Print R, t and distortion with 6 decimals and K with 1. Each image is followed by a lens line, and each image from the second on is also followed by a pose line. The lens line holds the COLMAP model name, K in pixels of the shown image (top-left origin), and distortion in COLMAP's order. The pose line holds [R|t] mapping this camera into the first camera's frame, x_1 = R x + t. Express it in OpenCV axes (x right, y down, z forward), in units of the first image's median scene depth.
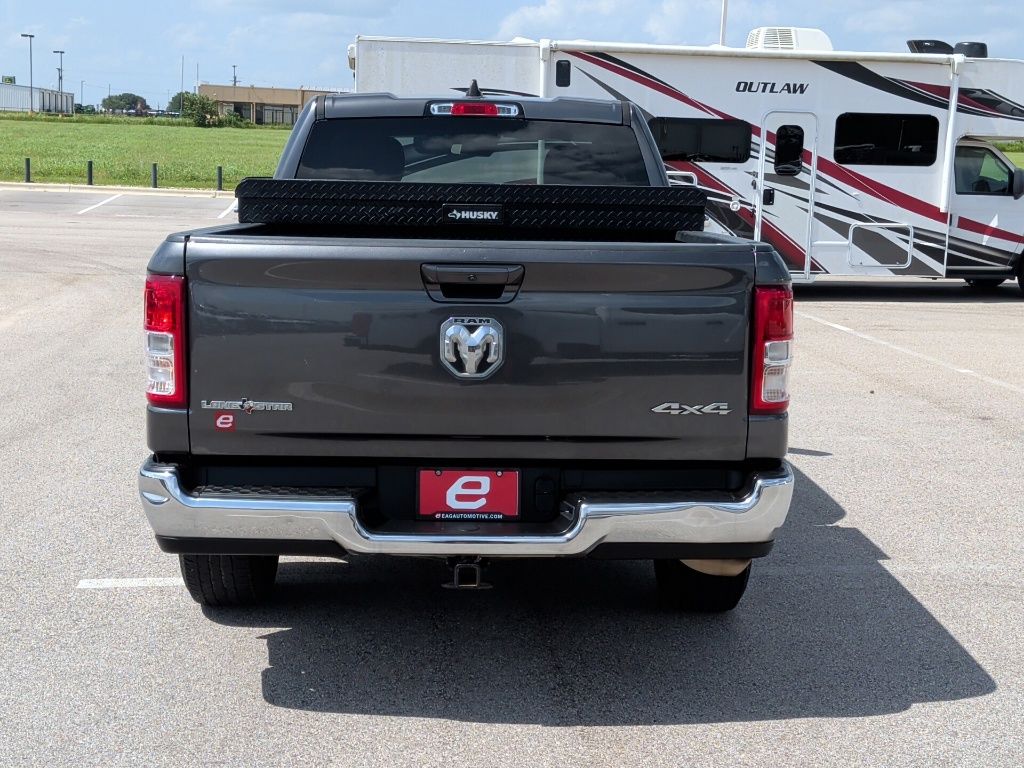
lens RADIAL K [[1433.5, 0, 511.3], [0, 1433.5, 391.7], [0, 0, 1]] dist [0.089133, 0.000000]
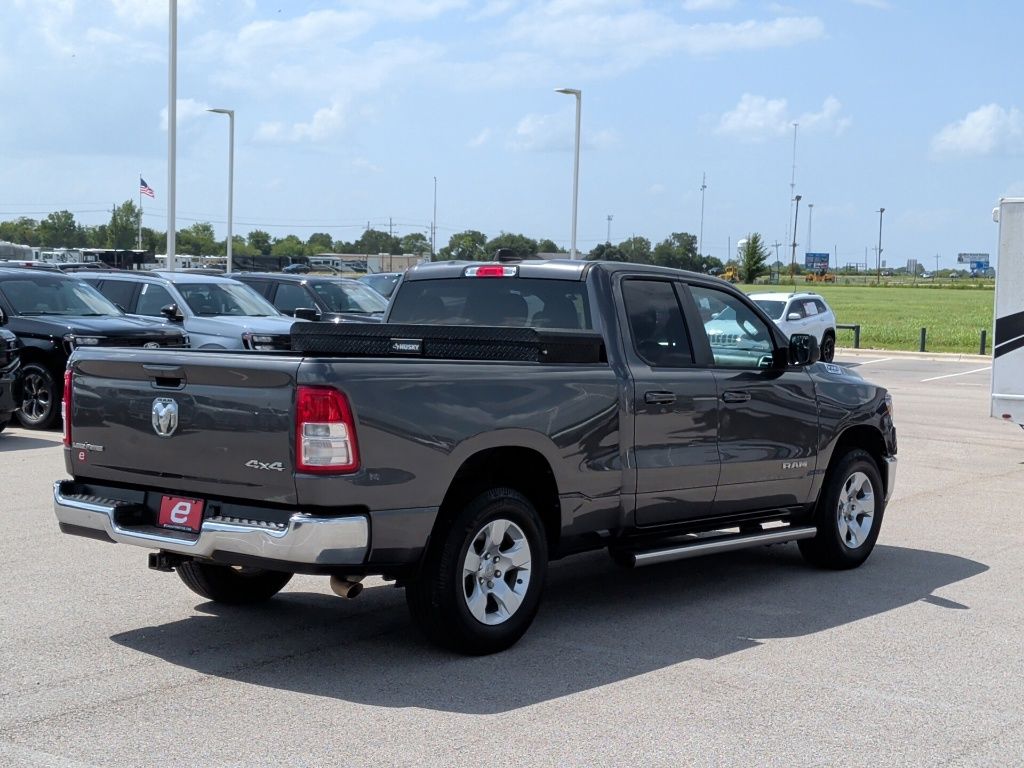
lens RADIAL K [[1595.2, 0, 508.6], [0, 1595.2, 378.0], [0, 0, 1]] dist [0.127053, 0.000000]
pose [[0.745100, 0.024997, -0.666485, 0.592688], [-0.113052, 0.989570, -0.089273, 0.017449], [0.657302, 0.141865, 0.740154, -0.033135]]
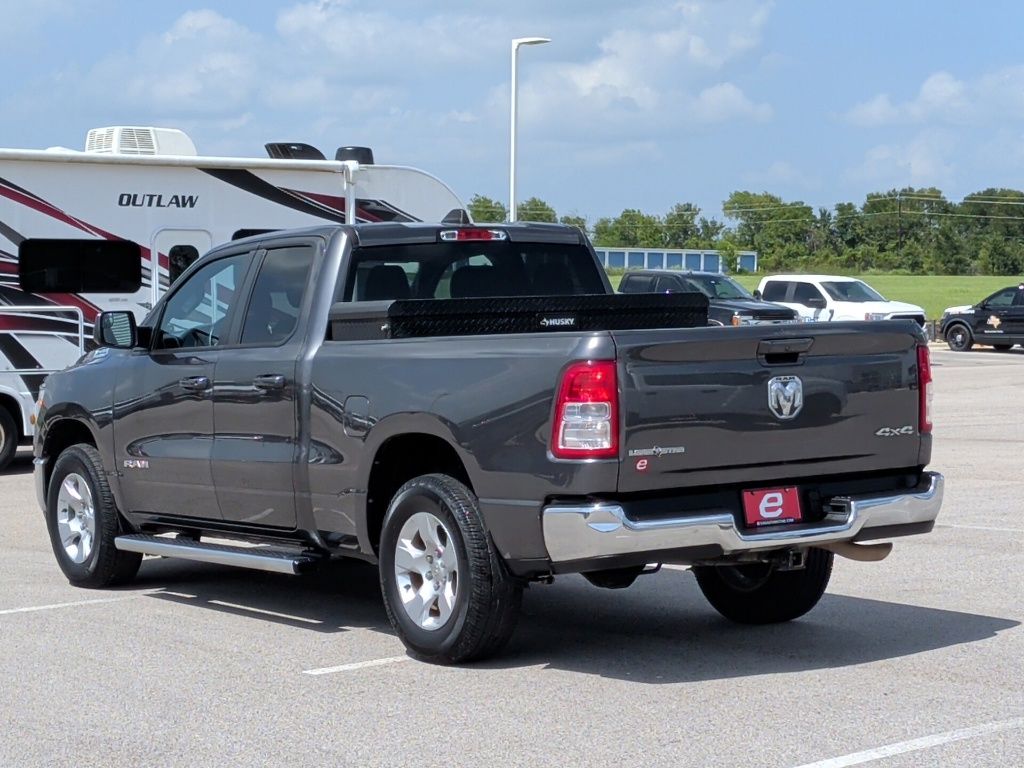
lens RADIAL K [[2403.6, 0, 514.1], [0, 2403.6, 384.8], [0, 0, 1]] dist [0.065105, 0.000000]
pose [[0.832468, -0.061232, 0.550679, -0.642869], [0.128599, 0.988087, -0.084535, 0.050968], [-0.538942, 0.141189, 0.830426, -0.347098]]
